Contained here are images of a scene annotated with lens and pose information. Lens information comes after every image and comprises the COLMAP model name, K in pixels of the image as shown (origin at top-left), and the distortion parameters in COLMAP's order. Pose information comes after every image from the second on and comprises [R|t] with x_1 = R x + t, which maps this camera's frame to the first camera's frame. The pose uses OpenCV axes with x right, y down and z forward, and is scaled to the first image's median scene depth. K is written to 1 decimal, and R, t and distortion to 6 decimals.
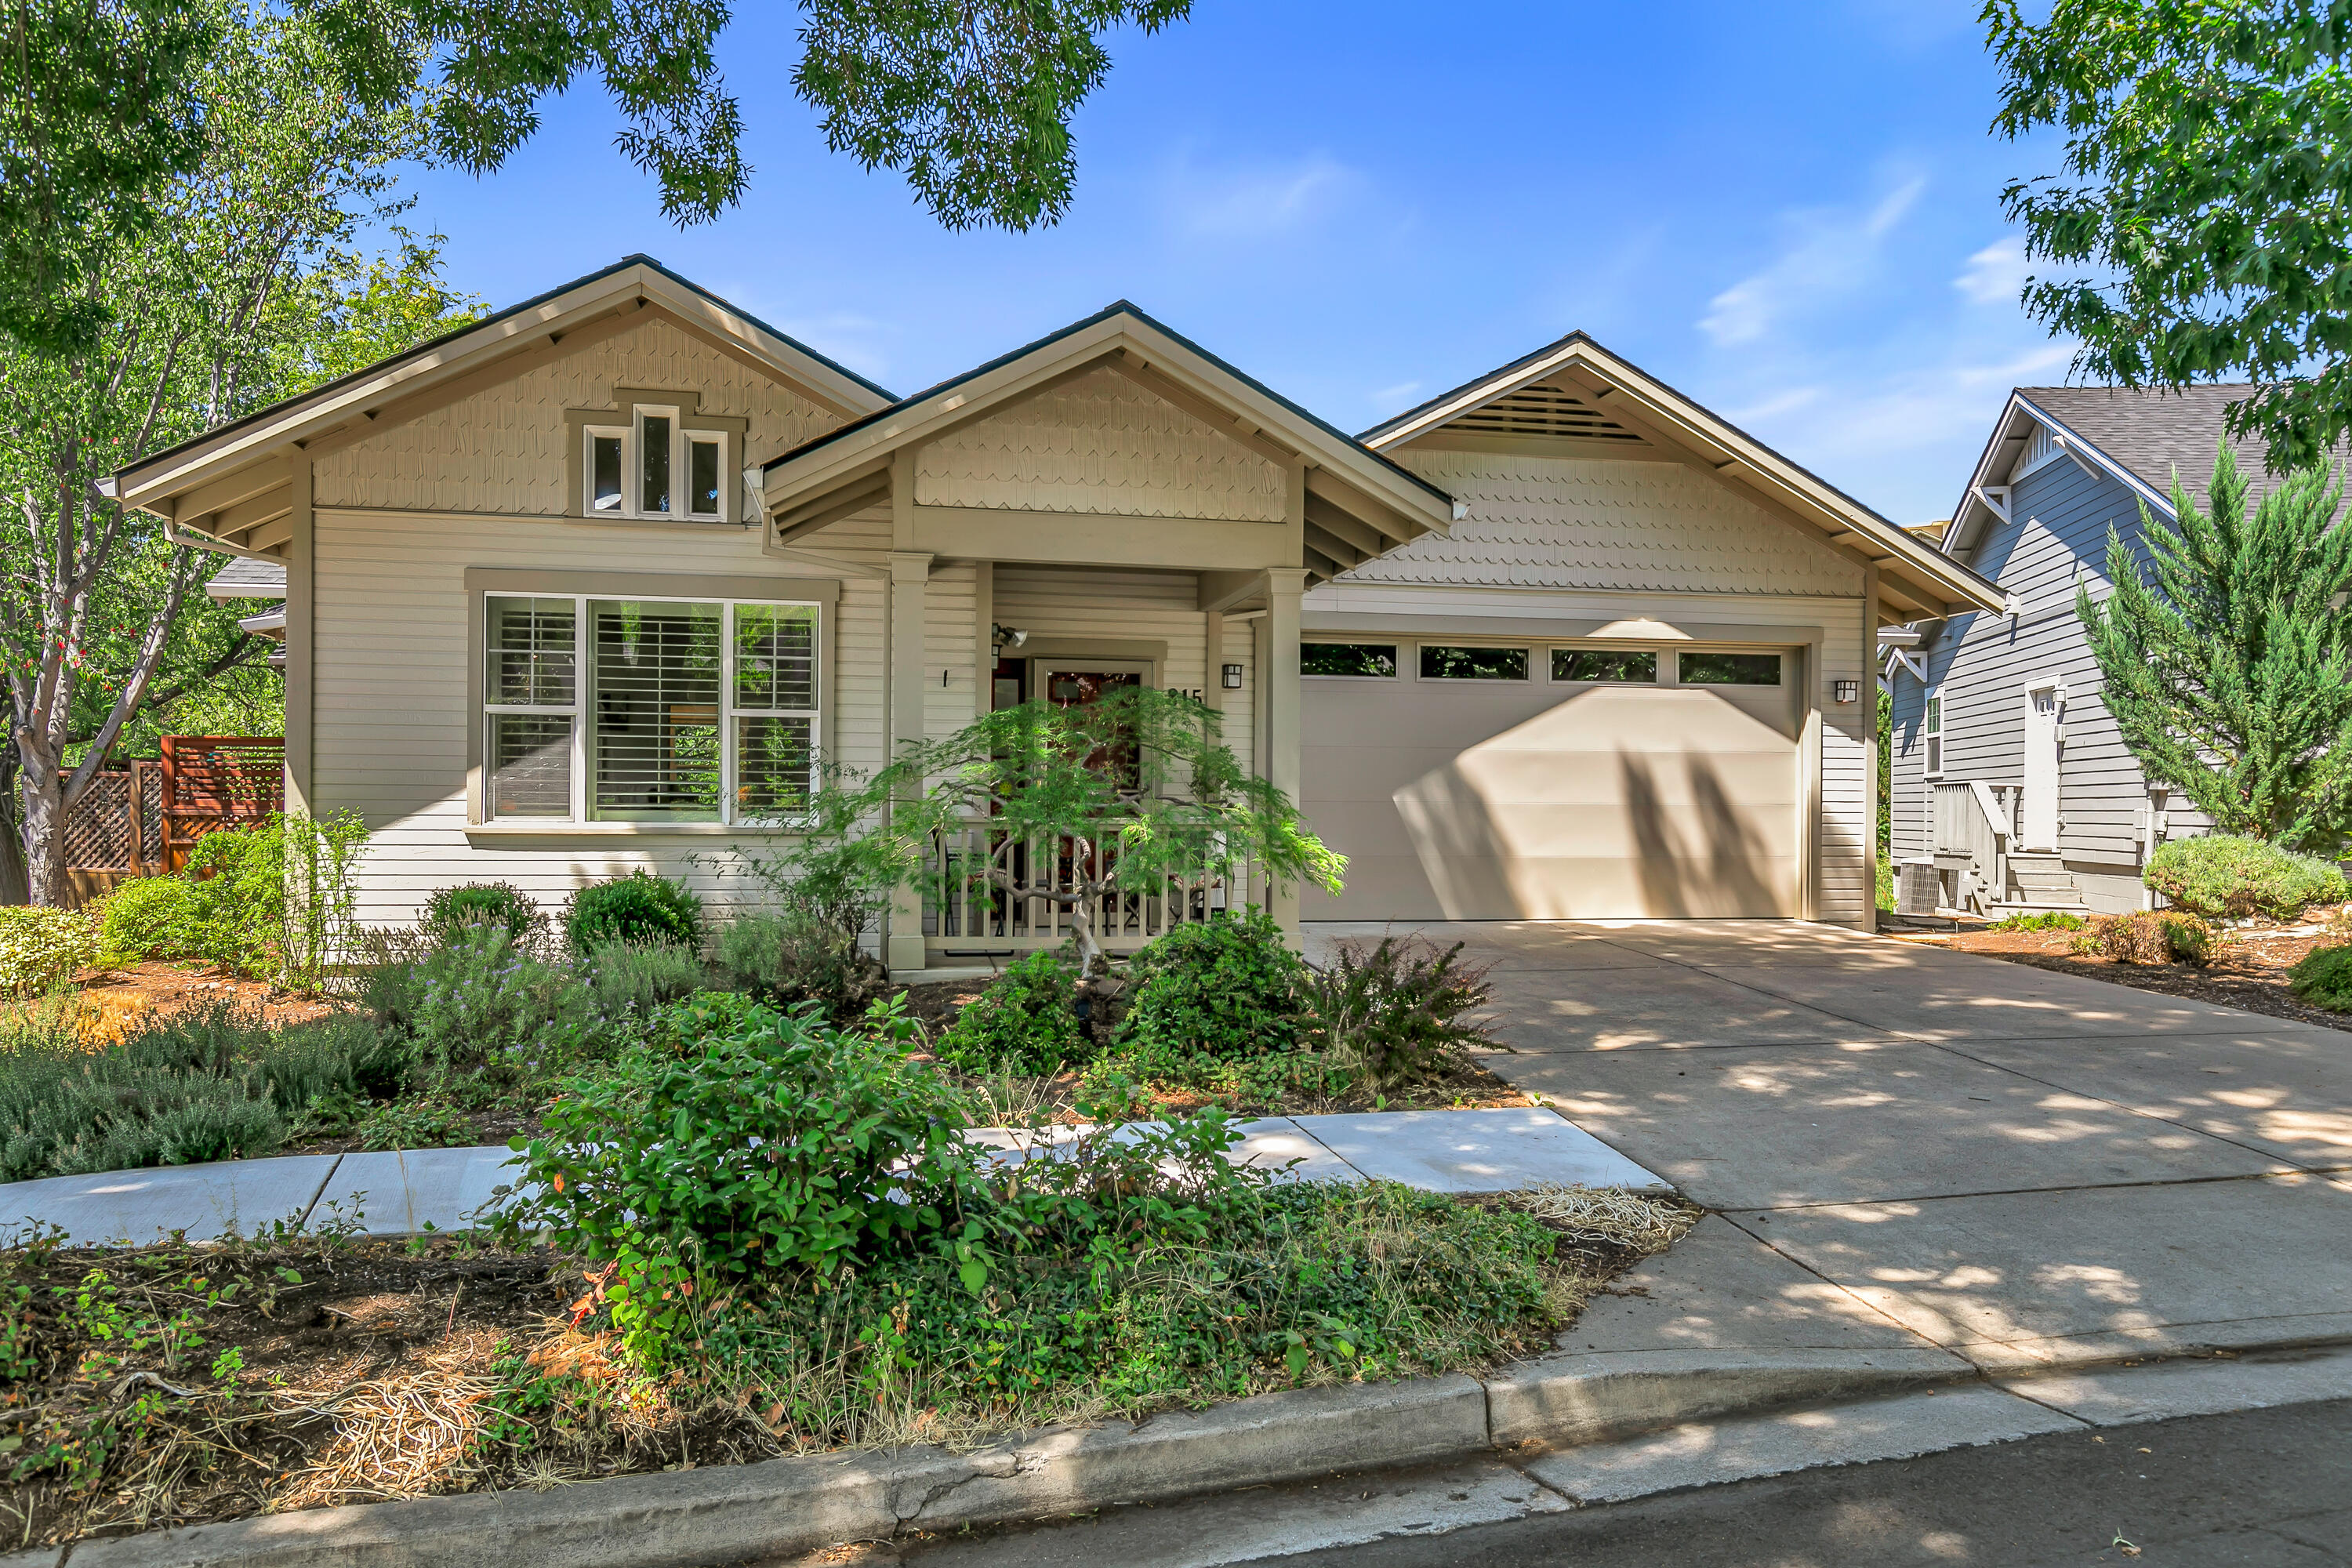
lens RADIAL K [[1639.5, 0, 1176.4], [0, 1639.5, 793.3], [0, 0, 1]] dist [0.000236, -0.001310]
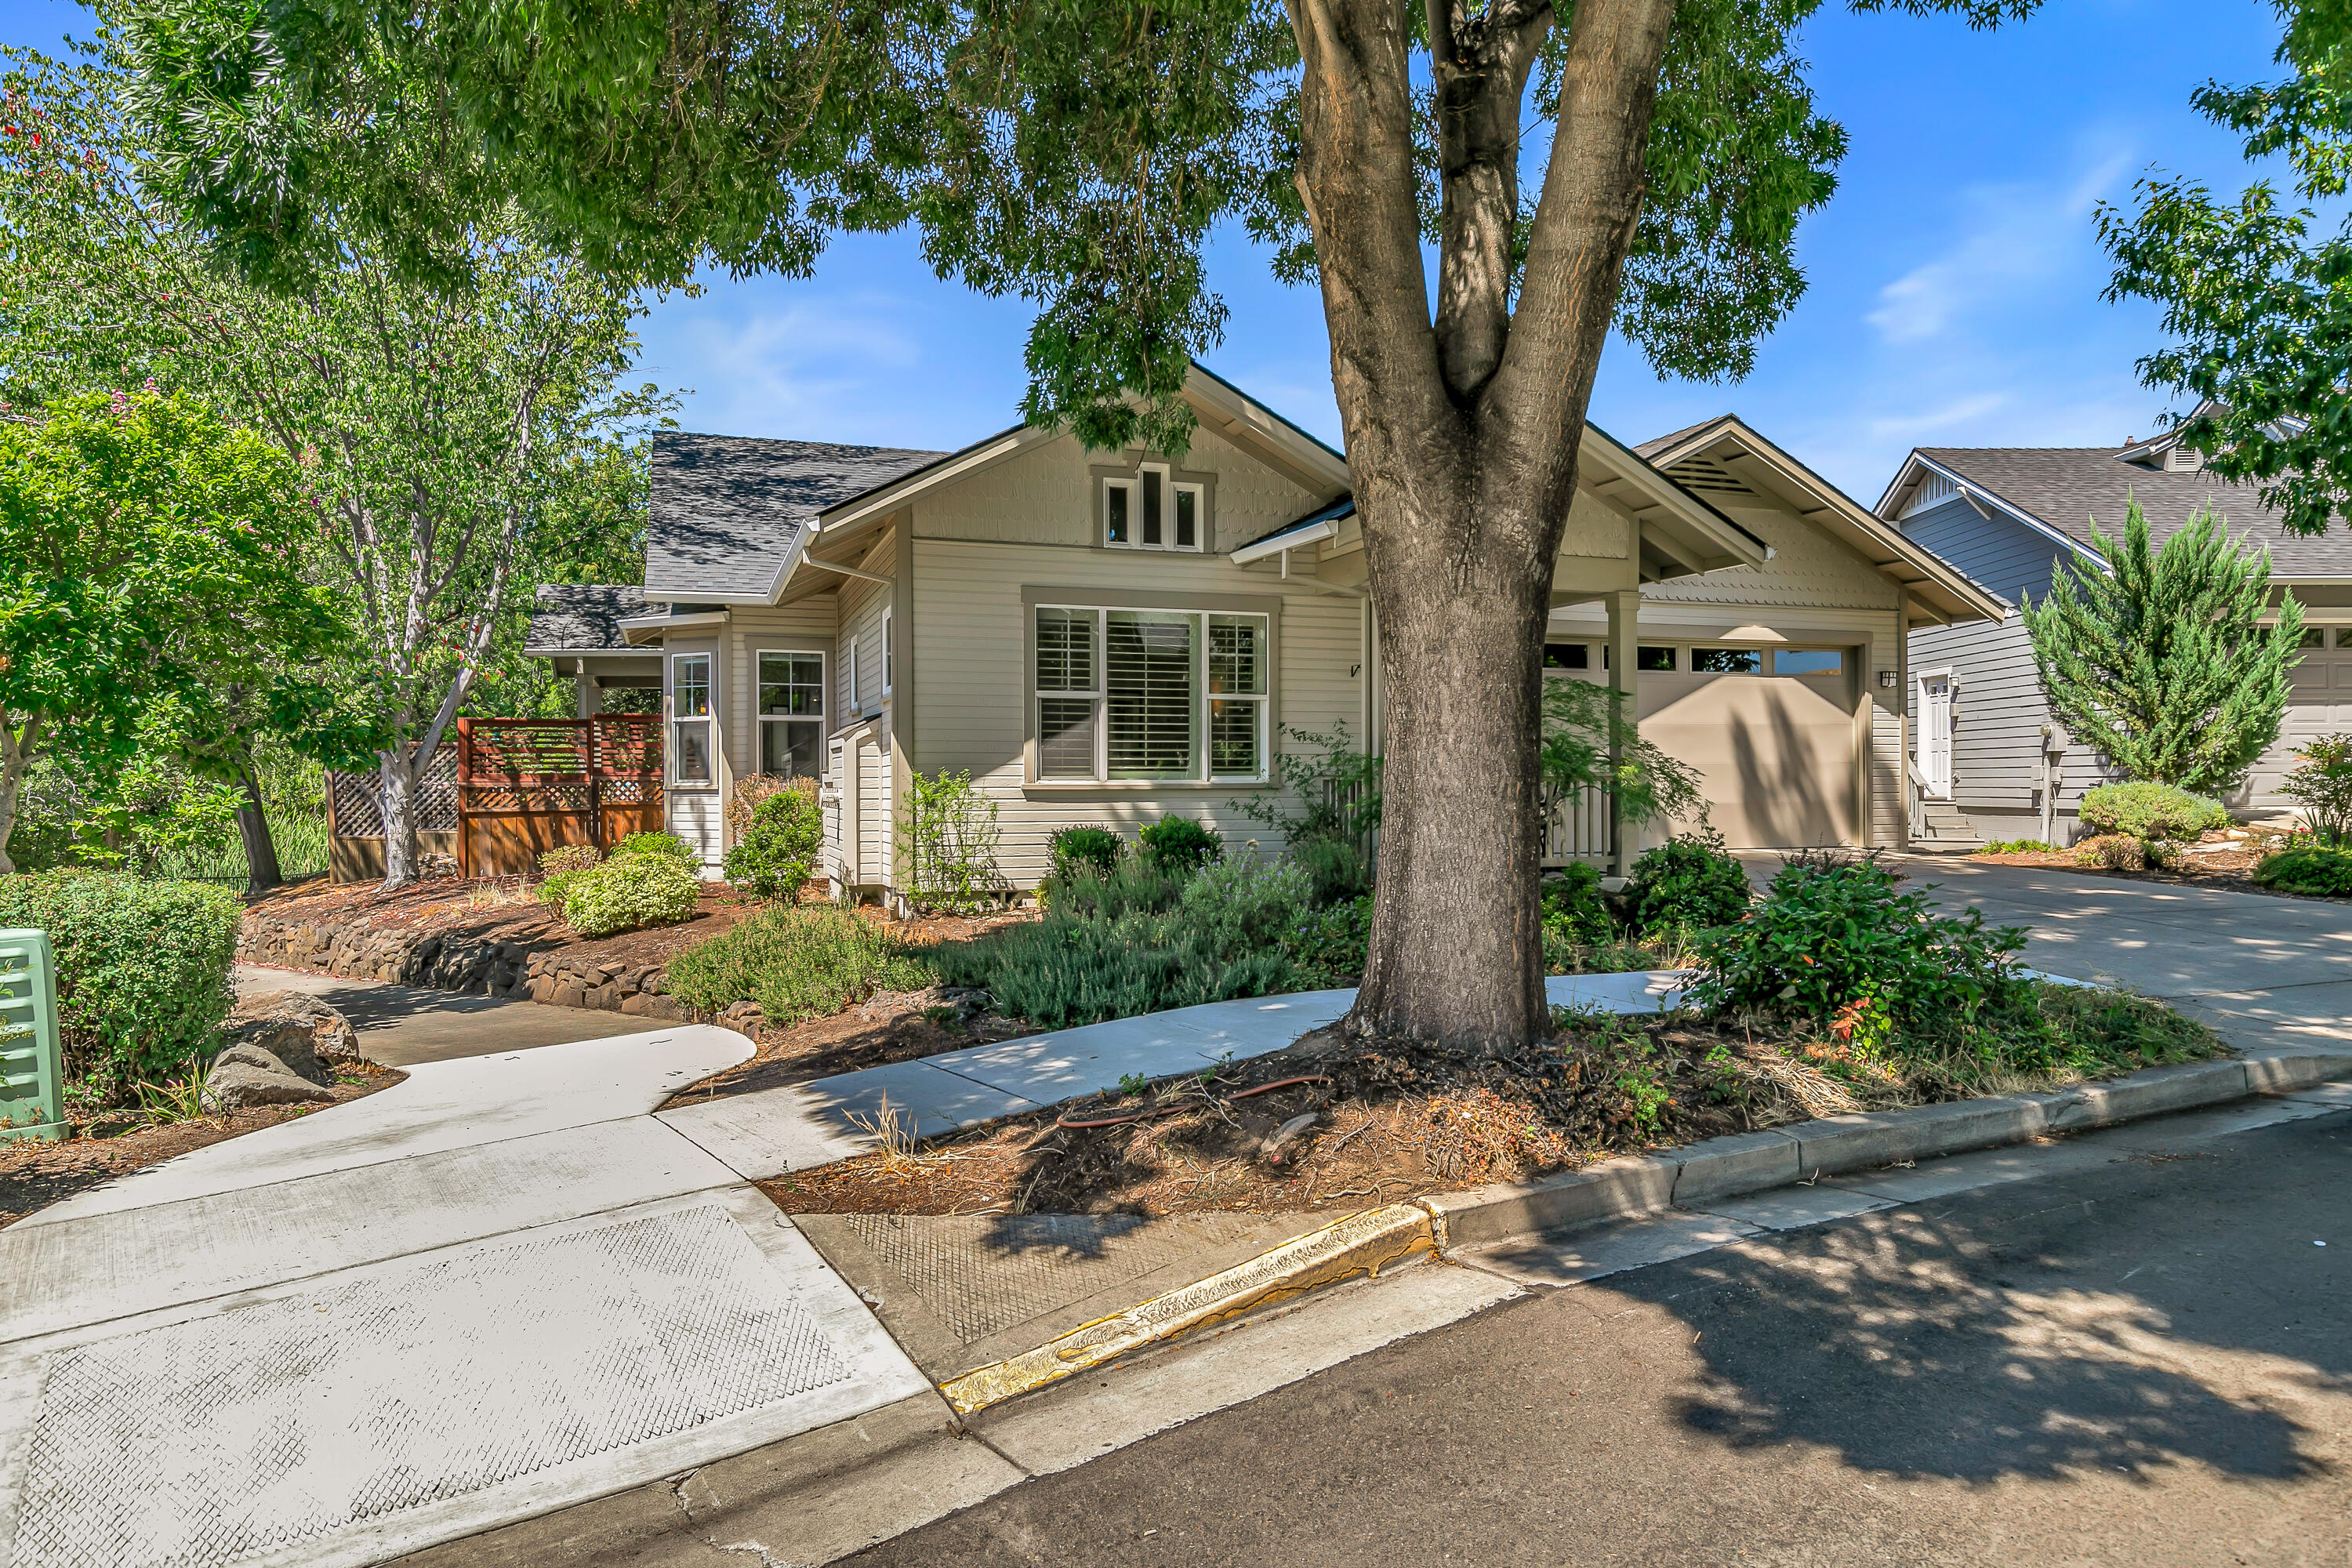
lens RADIAL K [[1481.9, 0, 1175.3], [0, 1481.9, 772.2], [0, 0, 1]] dist [-0.003193, 0.000129]
pose [[0.990274, -0.009774, 0.138788, -0.364970], [0.009531, 0.999952, 0.002412, 0.006715], [-0.138804, -0.001066, 0.990319, -0.141131]]
